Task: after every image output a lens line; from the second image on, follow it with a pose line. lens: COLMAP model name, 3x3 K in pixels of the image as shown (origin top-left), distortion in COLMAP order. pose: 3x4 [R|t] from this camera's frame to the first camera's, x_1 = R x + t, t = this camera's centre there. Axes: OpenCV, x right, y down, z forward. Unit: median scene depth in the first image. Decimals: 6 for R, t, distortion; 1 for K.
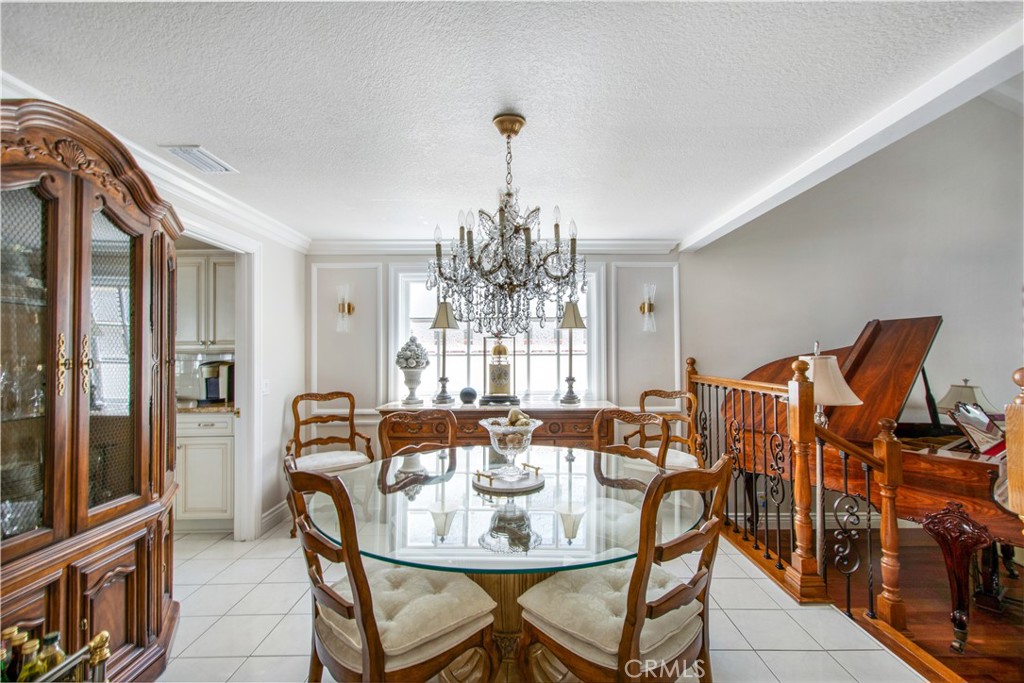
lens RADIAL K [[456.7, 0, 514.9], [0, 456.7, 344.3], [0, 0, 1]] dist [0.005192, 0.000835]
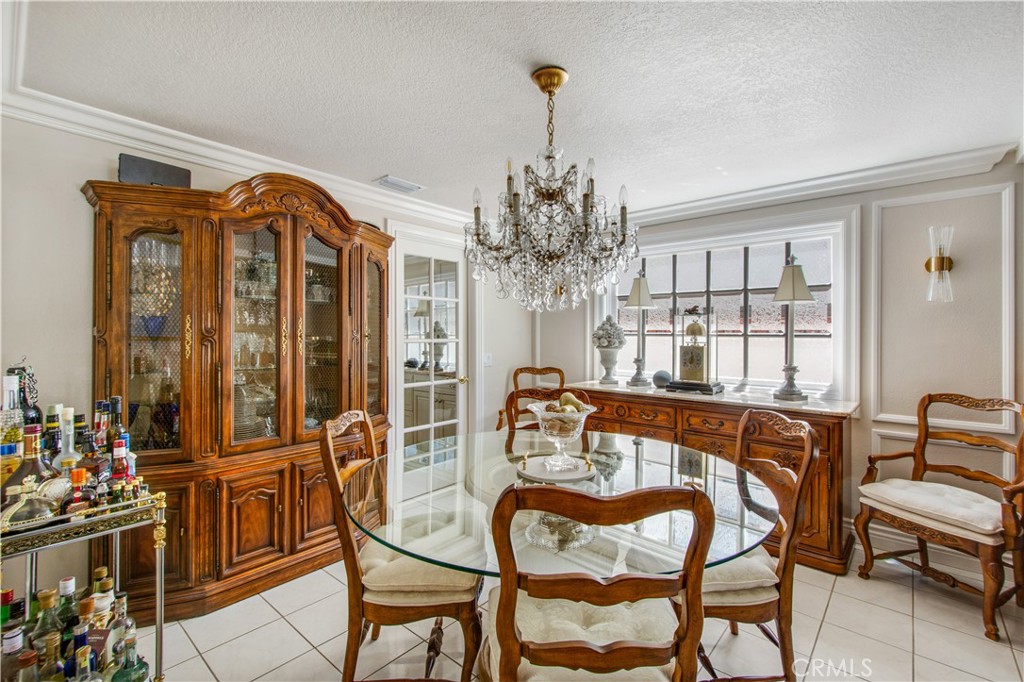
lens RADIAL K [[456.7, 0, 514.6], [0, 456.7, 335.9], [0, 0, 1]] dist [0.005192, 0.000835]
pose [[0.757289, 0.013048, -0.652950, 0.273011], [0.003083, 0.999718, 0.023554, 0.003279], [0.653073, -0.019850, 0.757035, 0.132272]]
